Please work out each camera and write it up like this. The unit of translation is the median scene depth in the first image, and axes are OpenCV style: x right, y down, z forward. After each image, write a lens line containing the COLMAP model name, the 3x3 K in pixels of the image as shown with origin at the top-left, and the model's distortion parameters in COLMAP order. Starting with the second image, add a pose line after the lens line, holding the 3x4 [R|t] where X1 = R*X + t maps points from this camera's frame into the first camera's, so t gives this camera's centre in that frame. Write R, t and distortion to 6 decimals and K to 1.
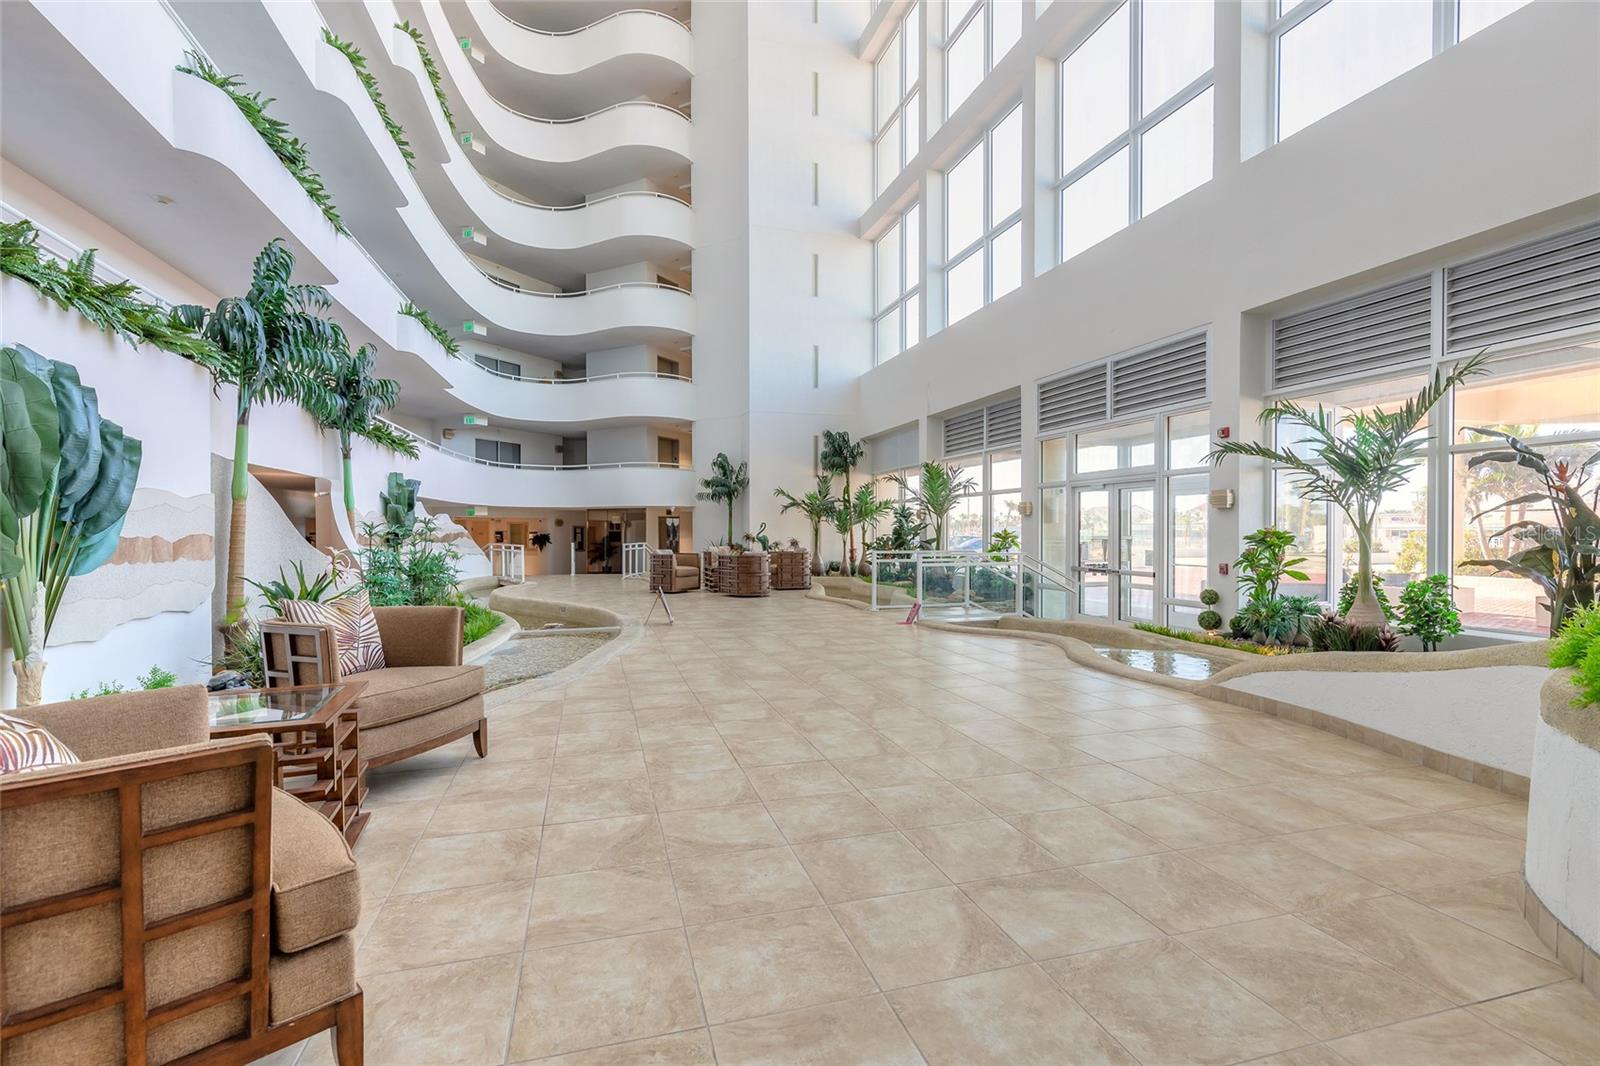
lens RADIAL K [[718.8, 0, 788.5], [0, 718.8, 539.5], [0, 0, 1]] dist [0.000008, 0.000328]
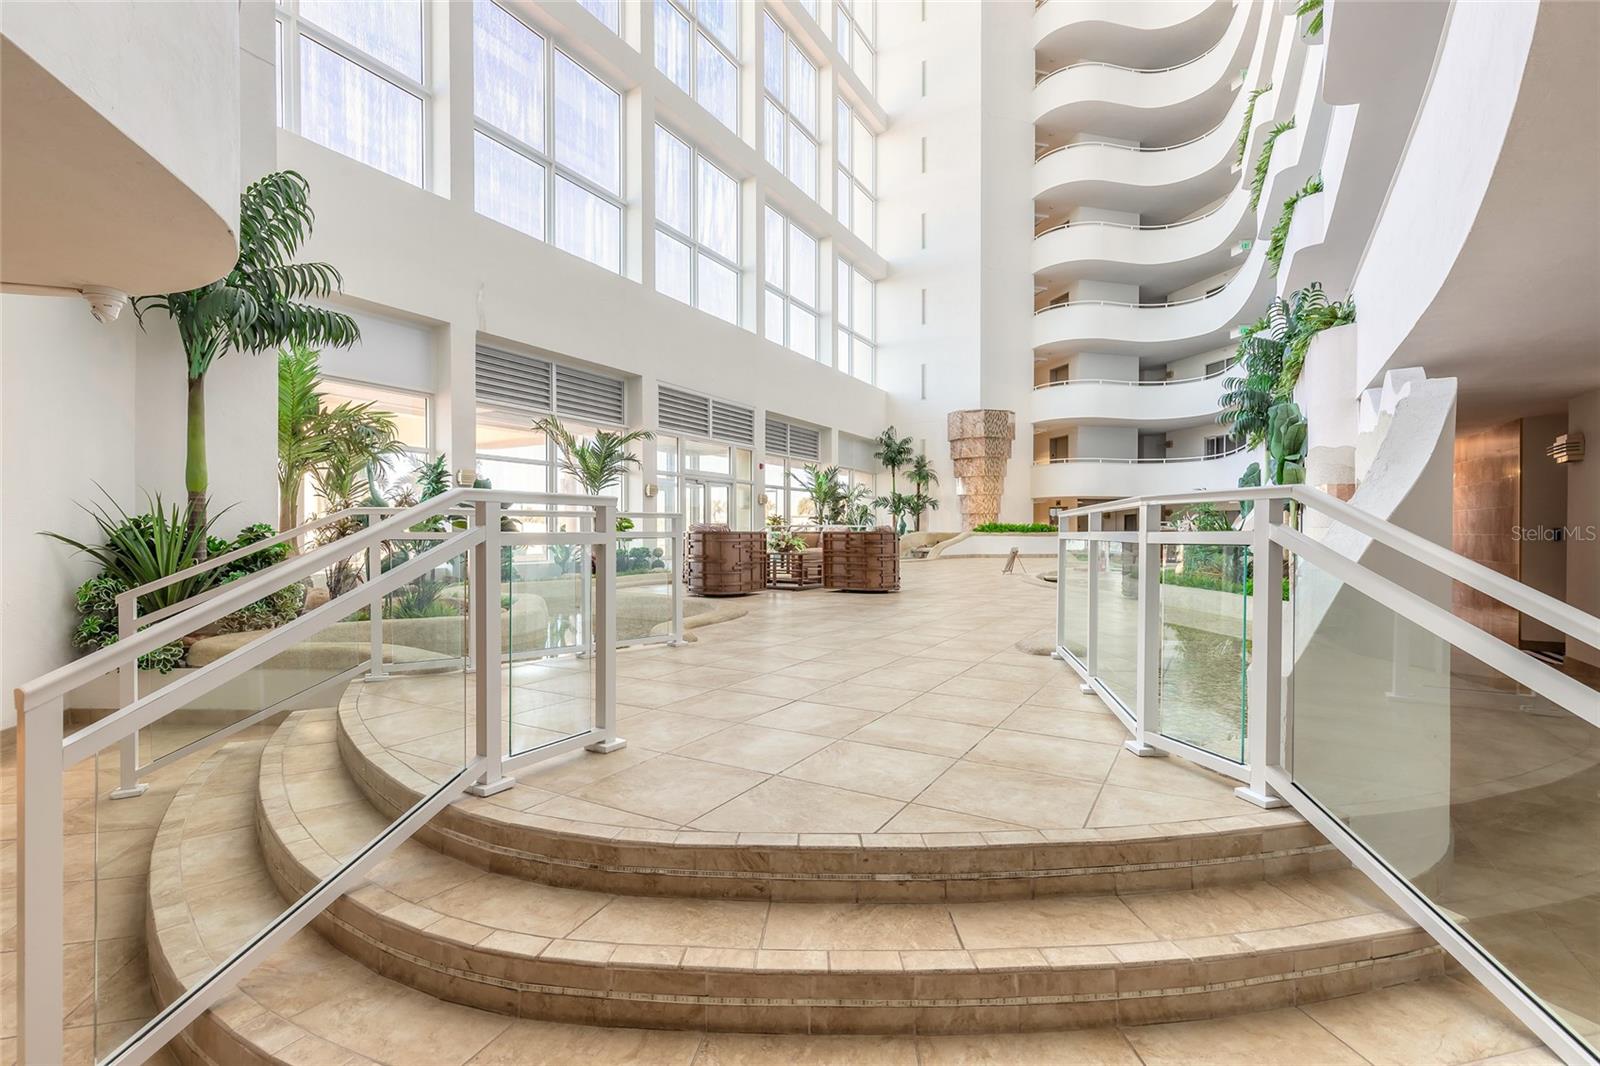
lens RADIAL K [[718.5, 0, 793.1], [0, 718.5, 539.5], [0, 0, 1]] dist [0.004149, -0.000170]
pose [[-0.690816, -0.018993, 0.722781, -0.574756], [-0.003030, 0.999722, 0.023374, 0.005827], [-0.723024, 0.013957, -0.690682, 1.464005]]
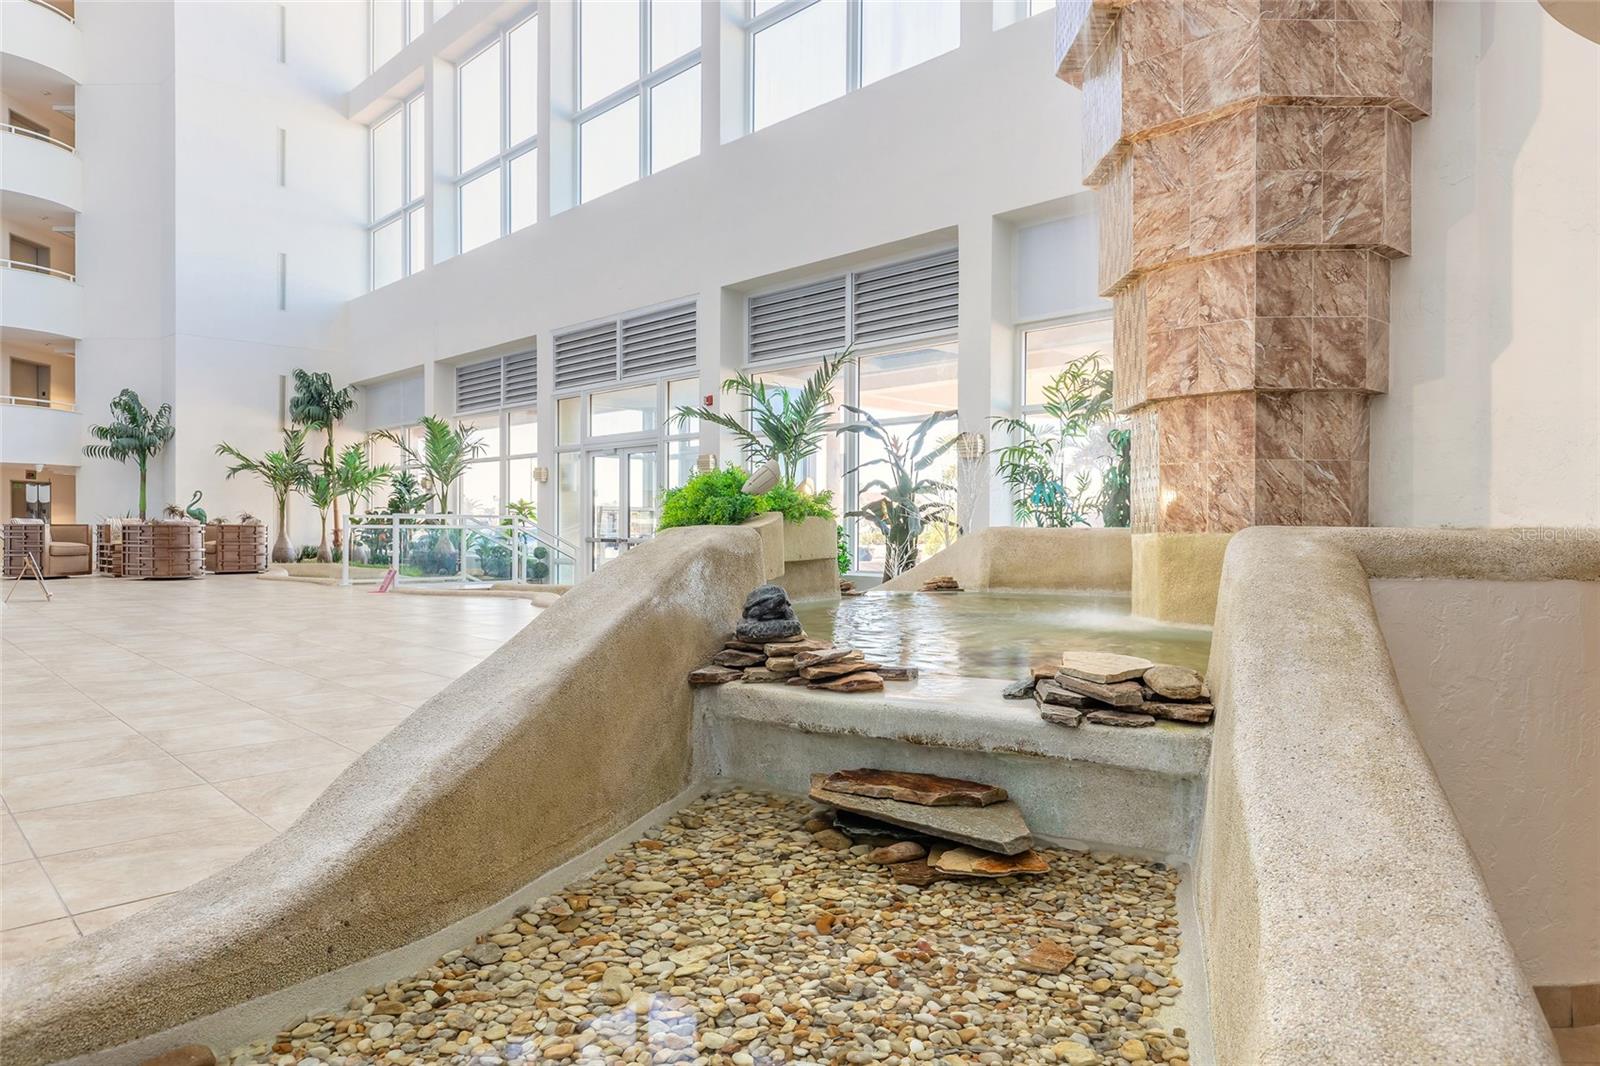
lens RADIAL K [[999.5, 0, 800.0], [0, 999.5, 533.0], [0, 0, 1]] dist [0.006146, 0.001444]
pose [[0.879041, 0.002331, 0.476740, 0.021313], [0.000772, 0.999980, -0.006312, 0.033131], [-0.476745, 0.005917, 0.879022, -0.210888]]
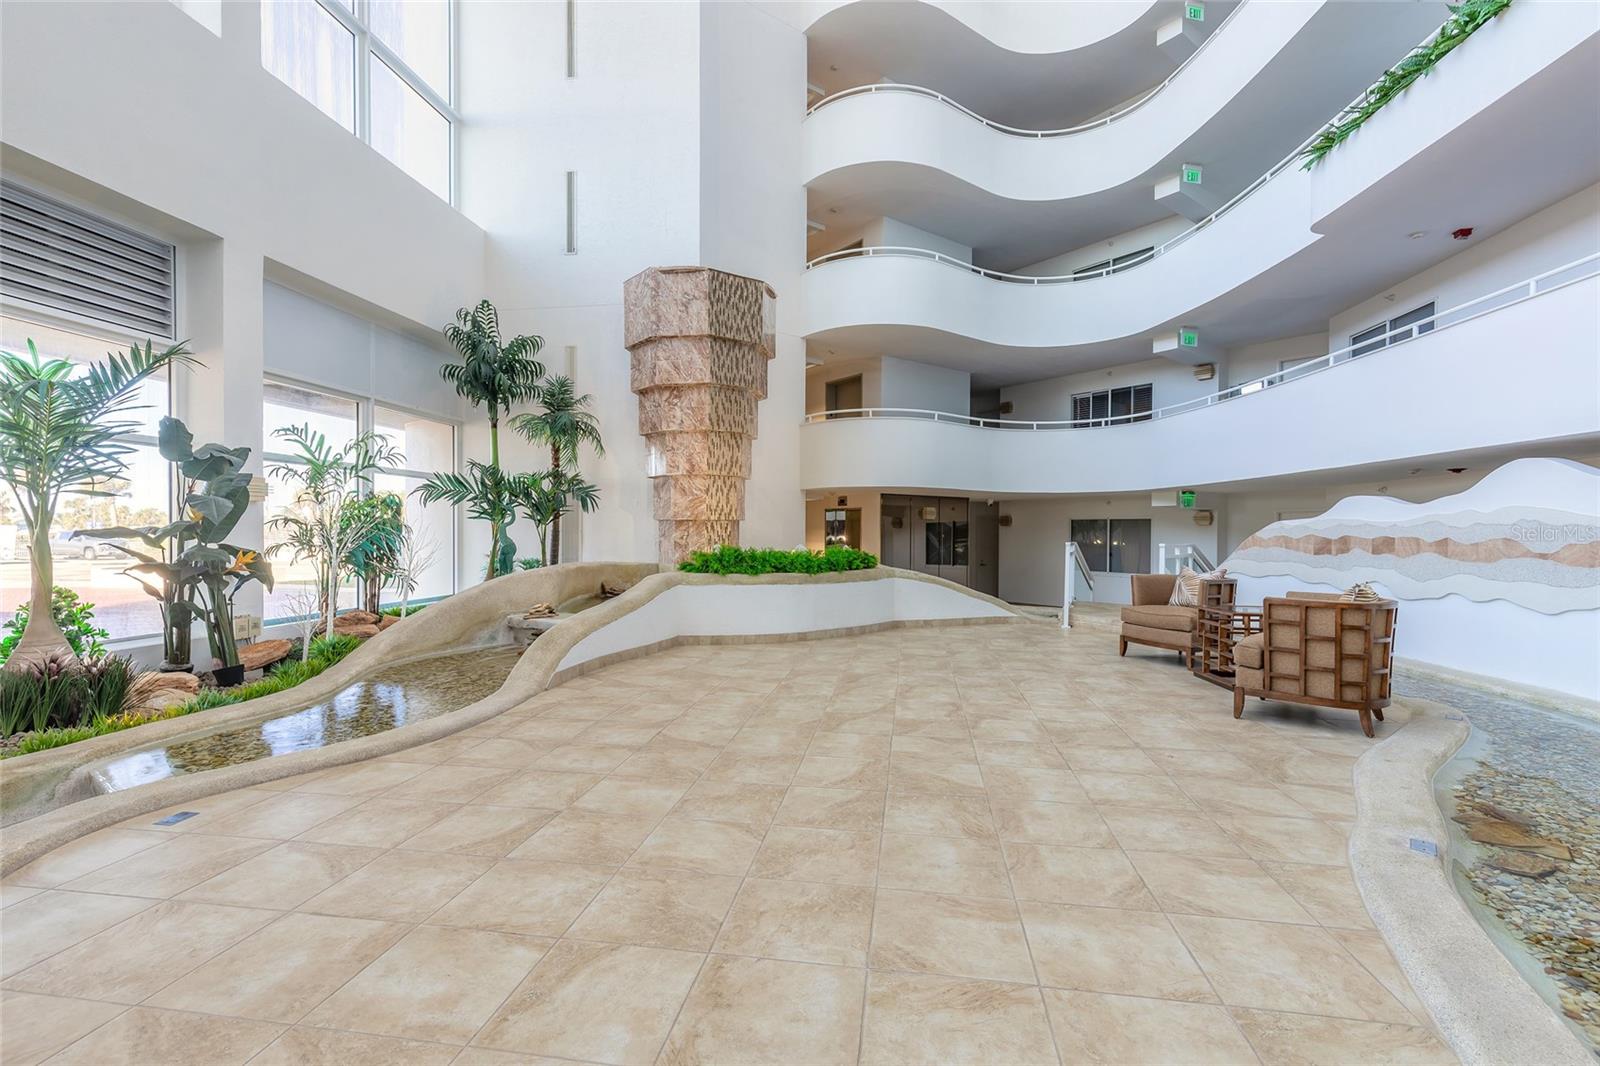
lens RADIAL K [[718.5, 0, 793.1], [0, 718.5, 539.5], [0, 0, 1]] dist [0.004149, -0.000170]
pose [[-0.907673, -0.018244, 0.419281, -0.065909], [-0.011209, 0.999752, 0.019236, -0.012258], [-0.419528, 0.012761, -0.907653, 0.629678]]
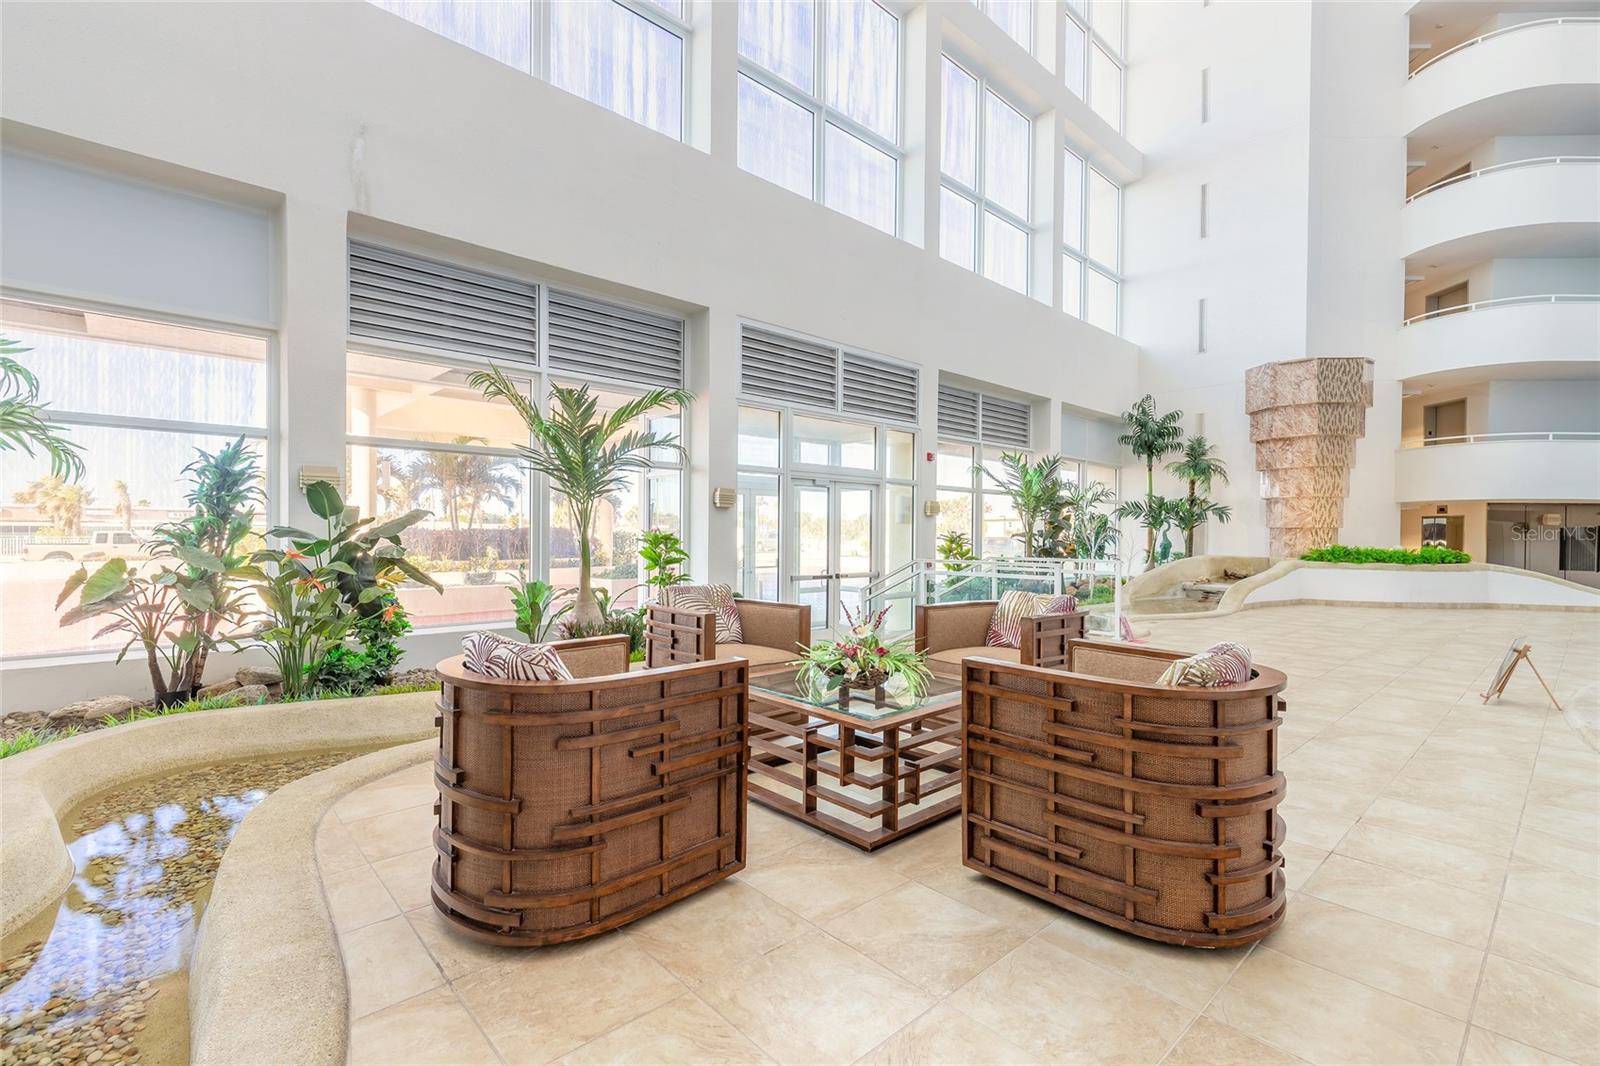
lens RADIAL K [[718.8, 0, 788.5], [0, 718.8, 539.5], [0, 0, 1]] dist [0.000008, 0.000328]
pose [[-0.440202, -0.025144, 0.897547, -0.276848], [-0.007974, 0.999678, 0.024094, -0.018553], [-0.897864, 0.003449, -0.440260, 1.127937]]
